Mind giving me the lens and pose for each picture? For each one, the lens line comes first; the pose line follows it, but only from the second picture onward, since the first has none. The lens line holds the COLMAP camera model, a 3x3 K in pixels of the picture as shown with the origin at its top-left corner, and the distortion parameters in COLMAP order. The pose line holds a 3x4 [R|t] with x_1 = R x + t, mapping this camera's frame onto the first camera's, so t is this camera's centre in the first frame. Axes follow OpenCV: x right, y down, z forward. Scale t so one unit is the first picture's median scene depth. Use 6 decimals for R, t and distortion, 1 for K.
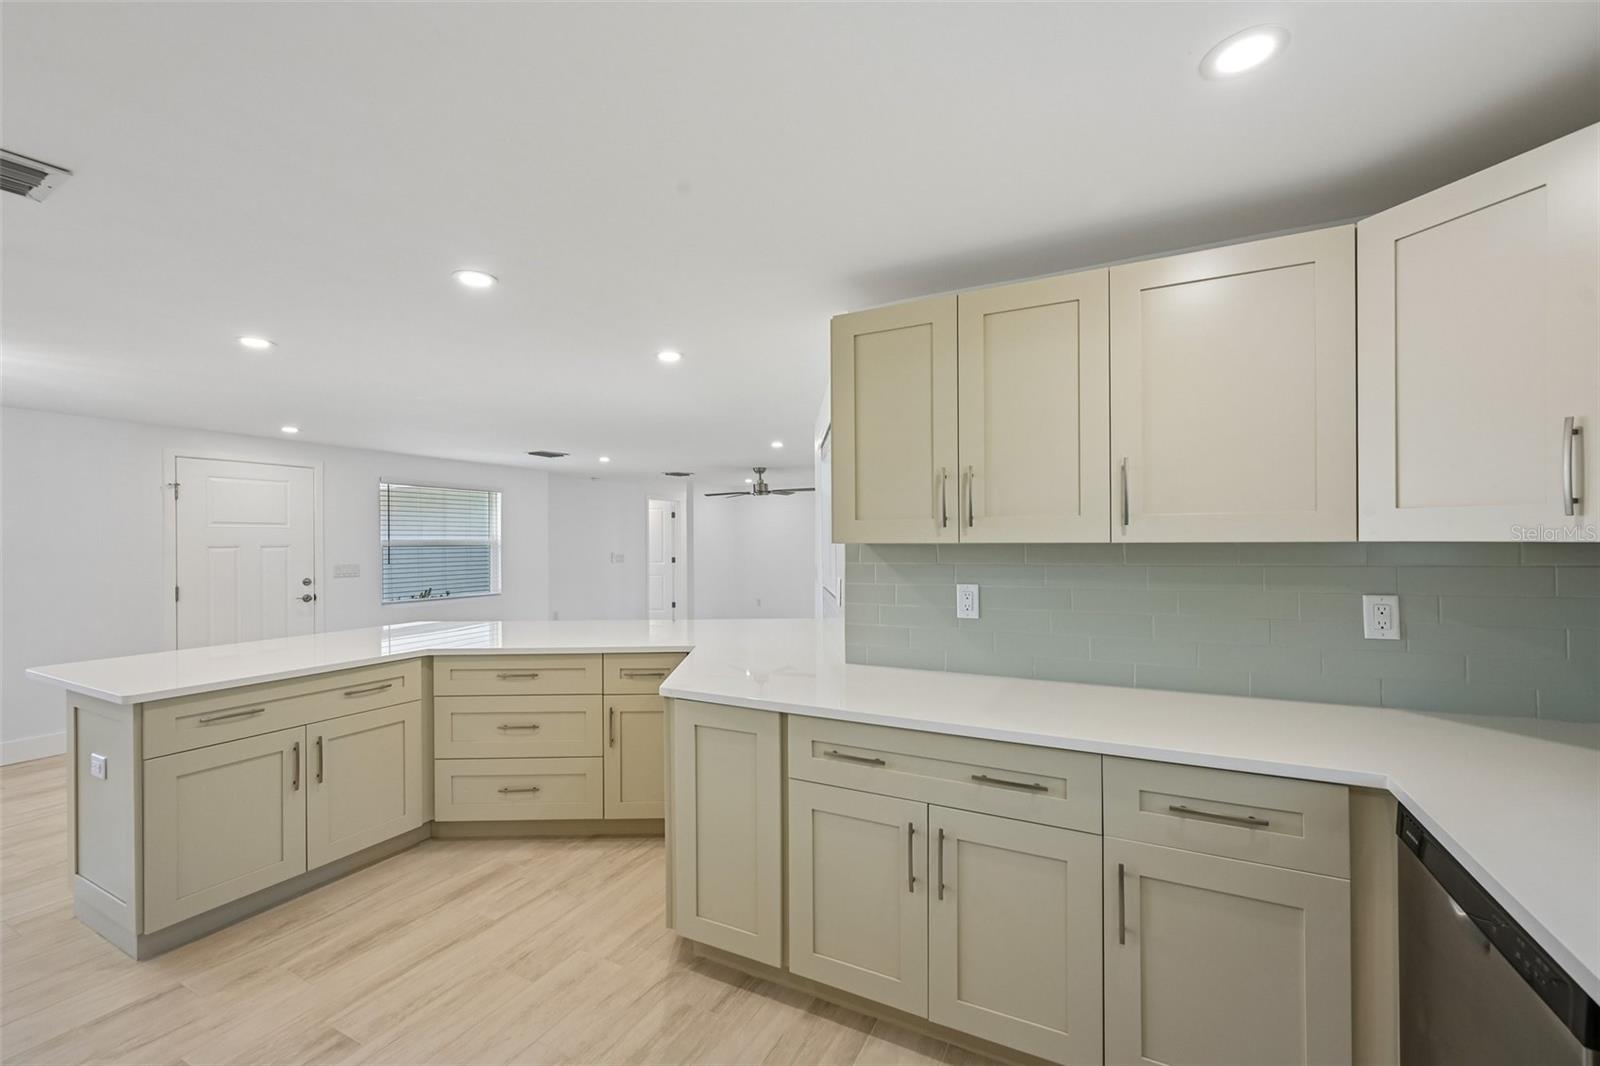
lens RADIAL K [[652.6, 0, 815.3], [0, 652.6, 542.3], [0, 0, 1]] dist [-0.001874, 0.000138]
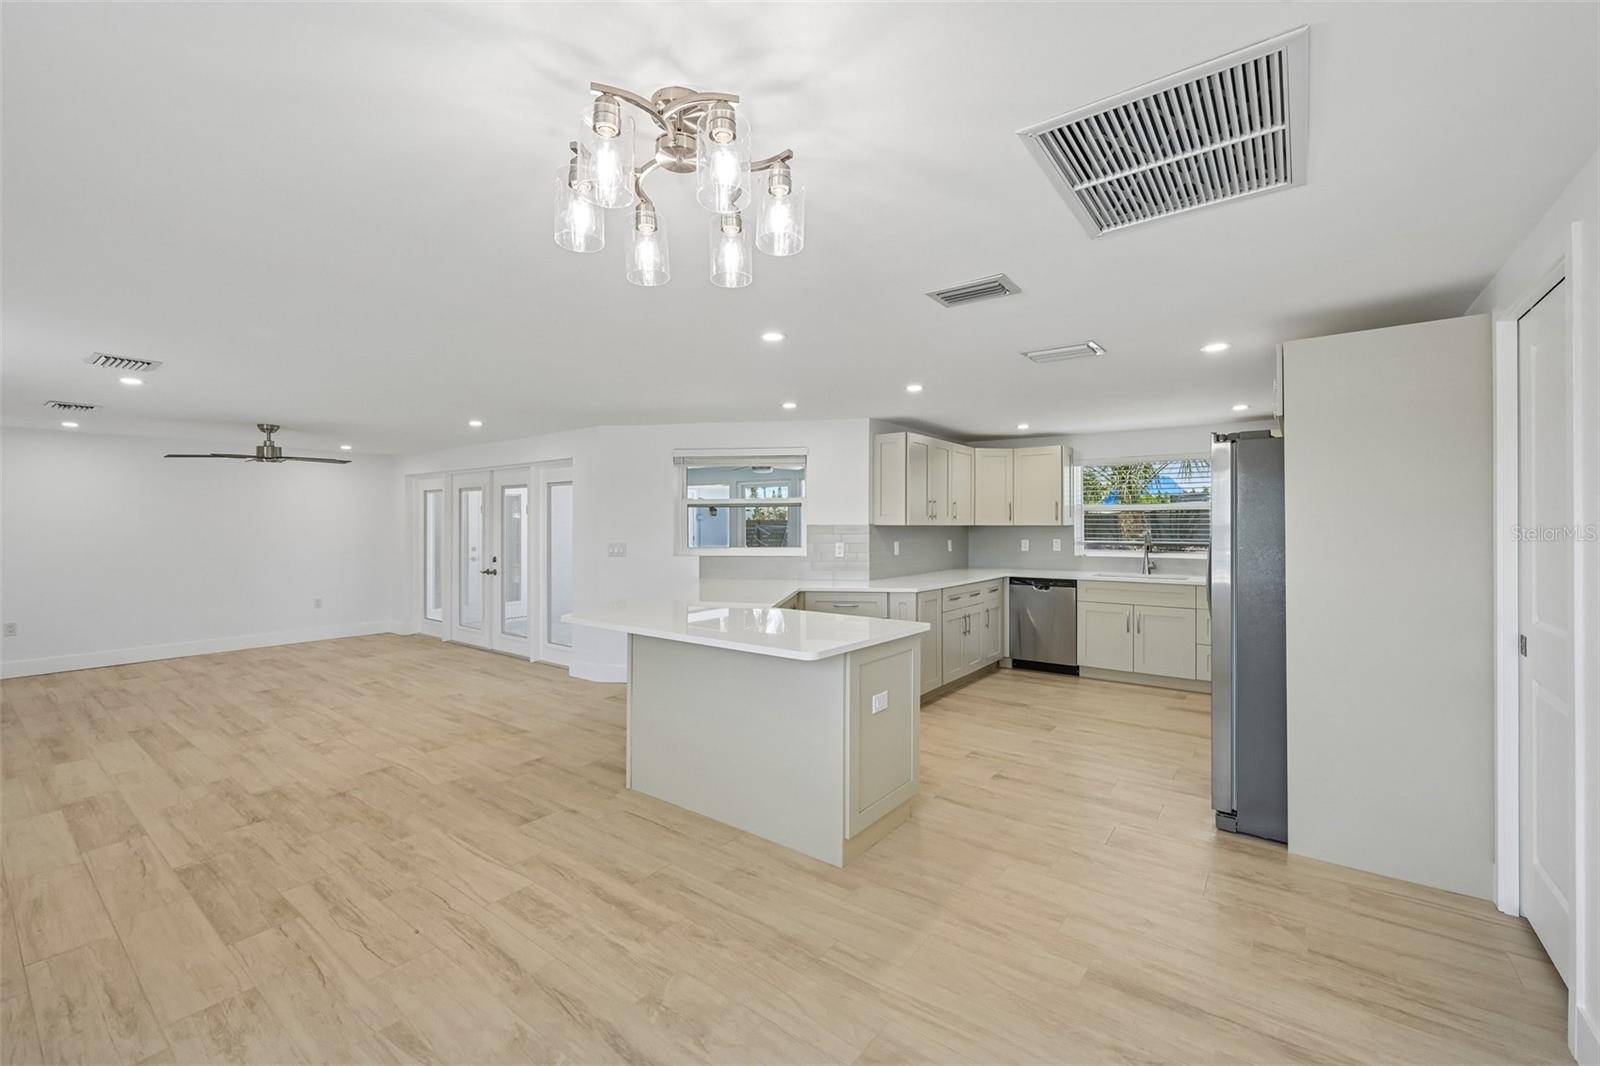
lens RADIAL K [[652.6, 0, 790.8], [0, 652.6, 520.4], [0, 0, 1]] dist [-0.001874, 0.000138]
pose [[0.186595, 0.013849, 0.982339, -2.530108], [0.000119, 0.999900, -0.014119, 0.019032], [-0.982437, 0.002751, 0.186575, 1.006188]]
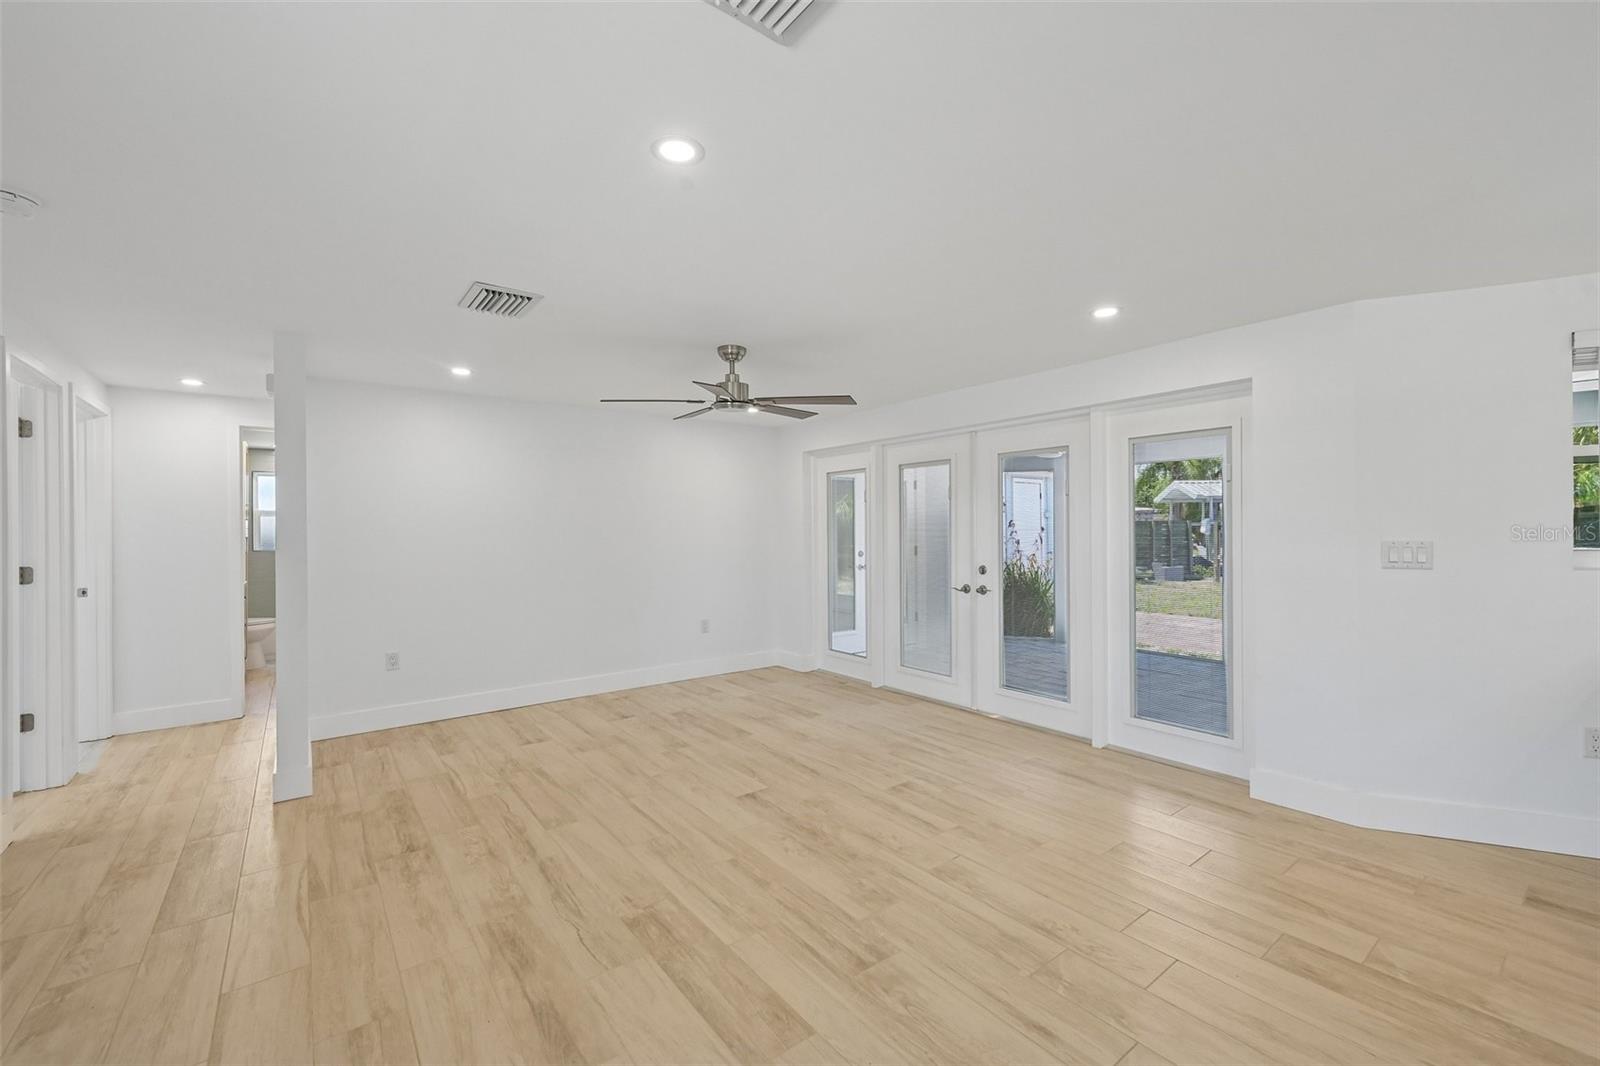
lens RADIAL K [[652.6, 0, 802.2], [0, 652.6, 538.2], [0, 0, 1]] dist [-0.001874, 0.000138]
pose [[0.441524, -0.006239, 0.897228, -1.679108], [0.006560, 0.999972, 0.003725, 0.056057], [-0.897225, 0.004241, 0.441552, 2.748449]]
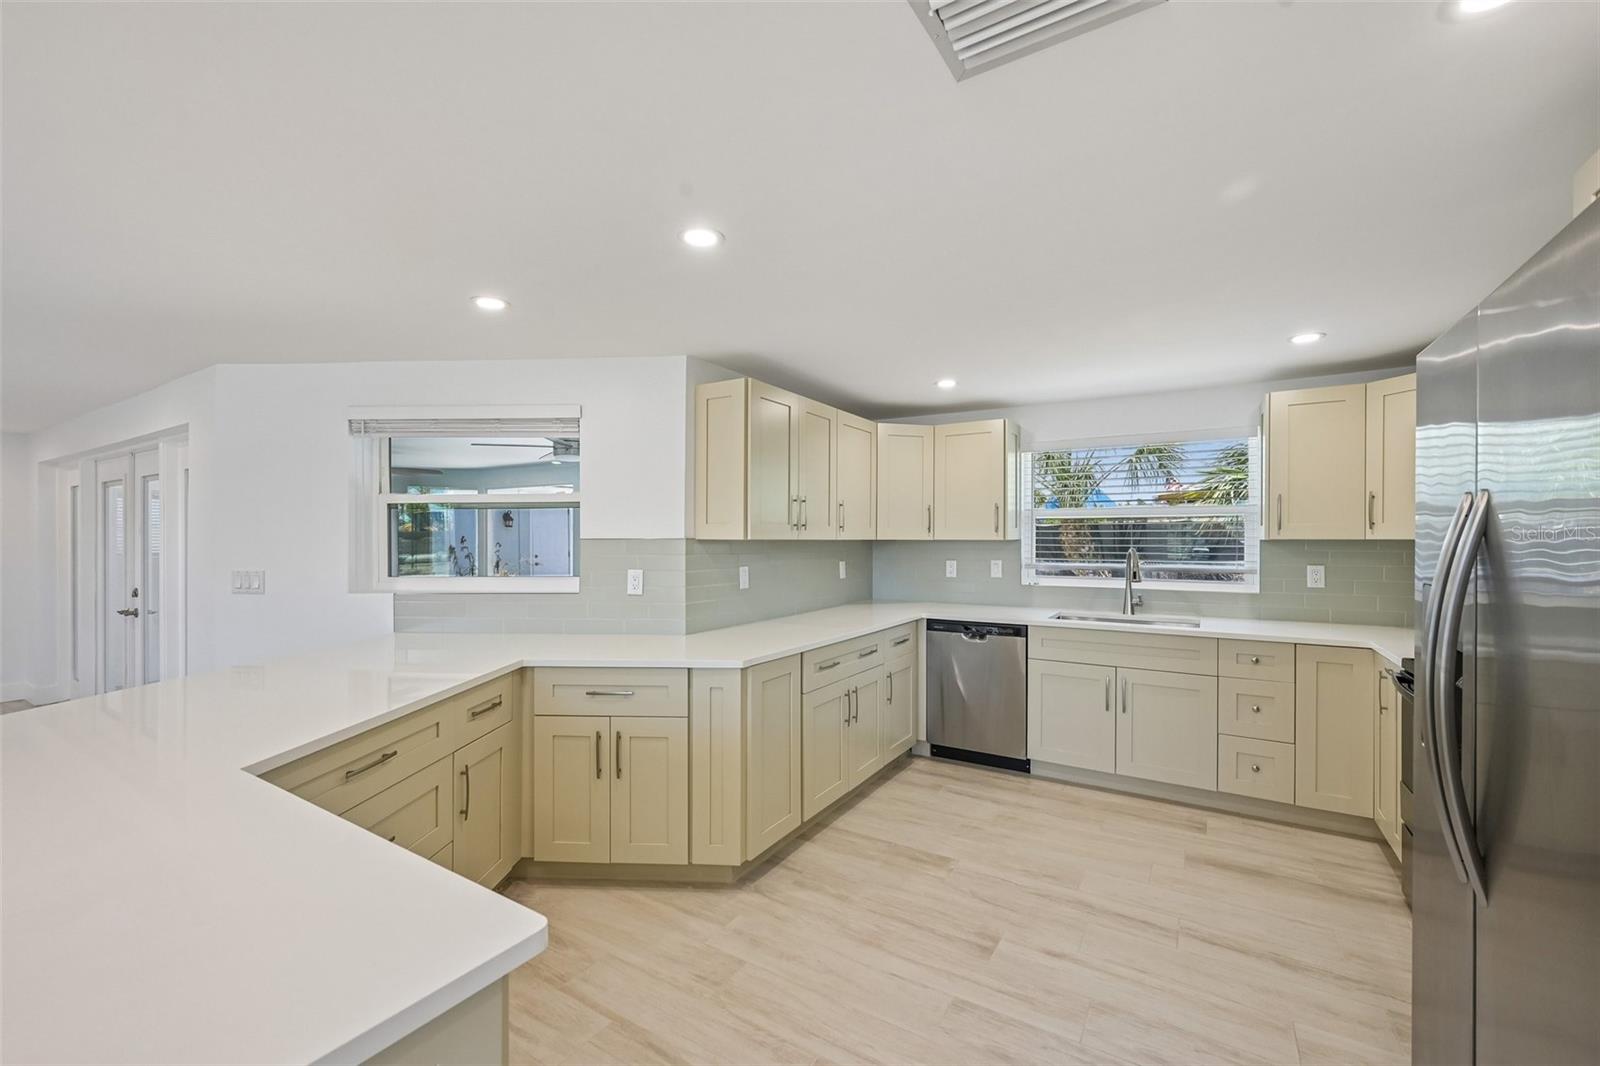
lens RADIAL K [[652.6, 0, 793.3], [0, 652.6, 539.0], [0, 0, 1]] dist [-0.001874, 0.000138]
pose [[0.092847, 0.006650, 0.995658, -1.404087], [-0.000244, 0.999978, -0.006656, 0.010580], [-0.995680, 0.000375, 0.092847, 0.799720]]
